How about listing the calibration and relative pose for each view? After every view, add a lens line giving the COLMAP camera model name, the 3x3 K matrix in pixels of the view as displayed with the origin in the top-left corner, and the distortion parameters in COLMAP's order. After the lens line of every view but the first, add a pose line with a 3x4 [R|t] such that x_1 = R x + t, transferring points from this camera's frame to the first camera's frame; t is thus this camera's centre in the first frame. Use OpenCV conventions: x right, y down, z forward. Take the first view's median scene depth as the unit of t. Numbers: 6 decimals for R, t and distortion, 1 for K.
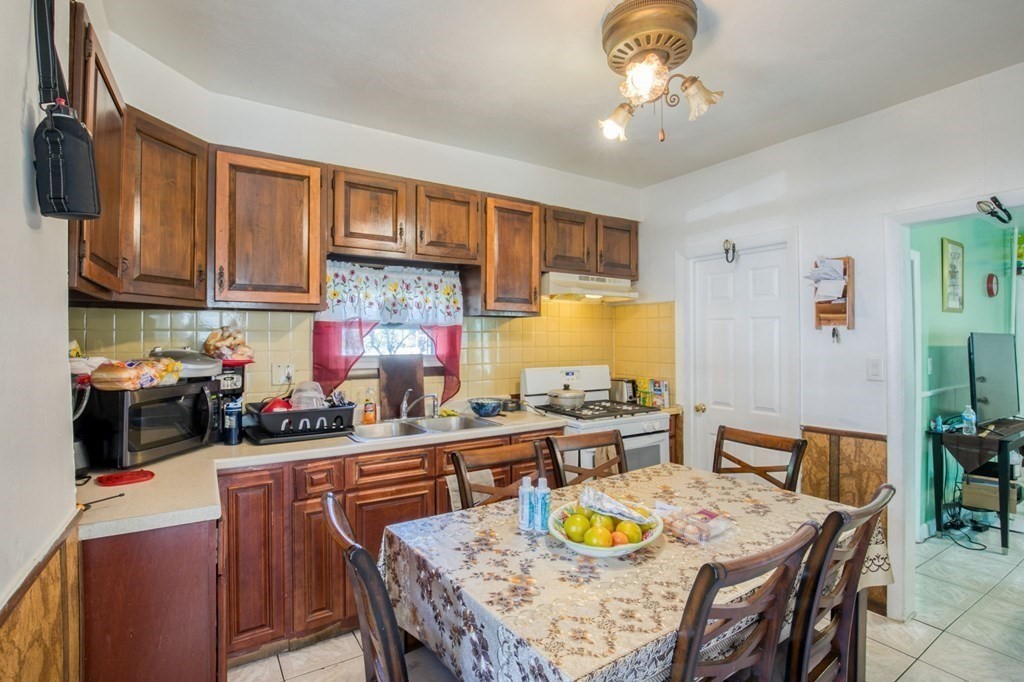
lens RADIAL K [[467.3, 0, 506.7], [0, 467.3, 337.1], [0, 0, 1]] dist [-0.032798, 0.000589]
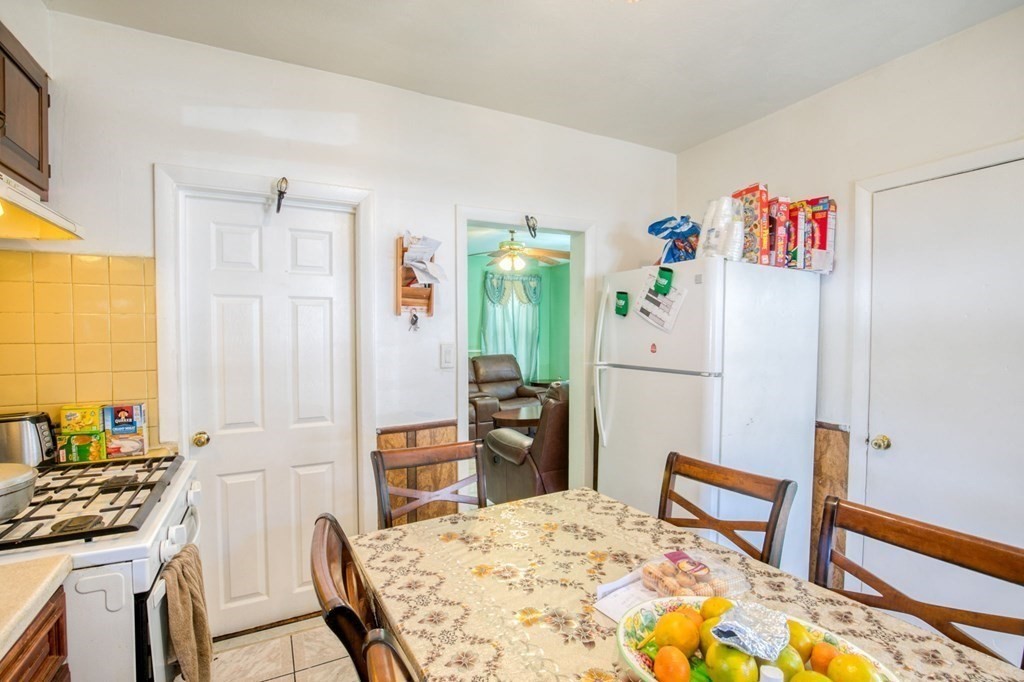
lens RADIAL K [[467.3, 0, 504.3], [0, 467.3, 340.7], [0, 0, 1]] dist [-0.032798, 0.000589]
pose [[0.081793, -0.022595, 0.996393, -0.164632], [-0.004554, 0.999724, 0.023044, 0.008301], [-0.996639, -0.006423, 0.081668, 0.612968]]
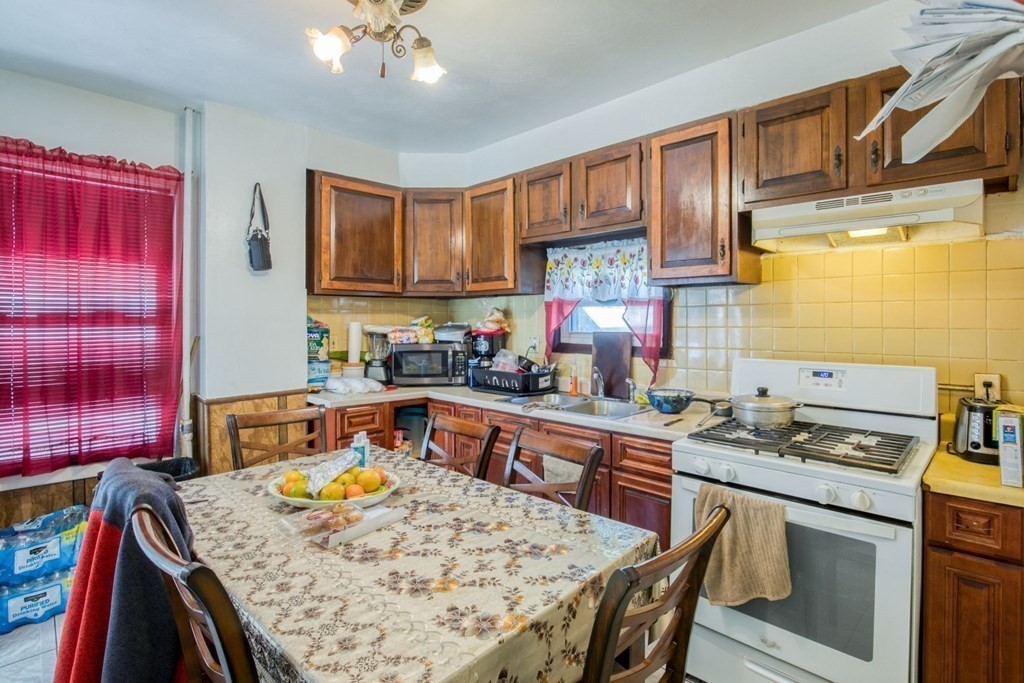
lens RADIAL K [[498.6, 0, 549.1], [0, 498.6, 319.8], [0, 0, 1]] dist [-0.006566, -0.000275]
pose [[0.278397, 0.003012, -0.960461, 0.718721], [0.010126, 0.999930, 0.006071, 0.004887], [0.960413, -0.011416, 0.278347, 0.573311]]
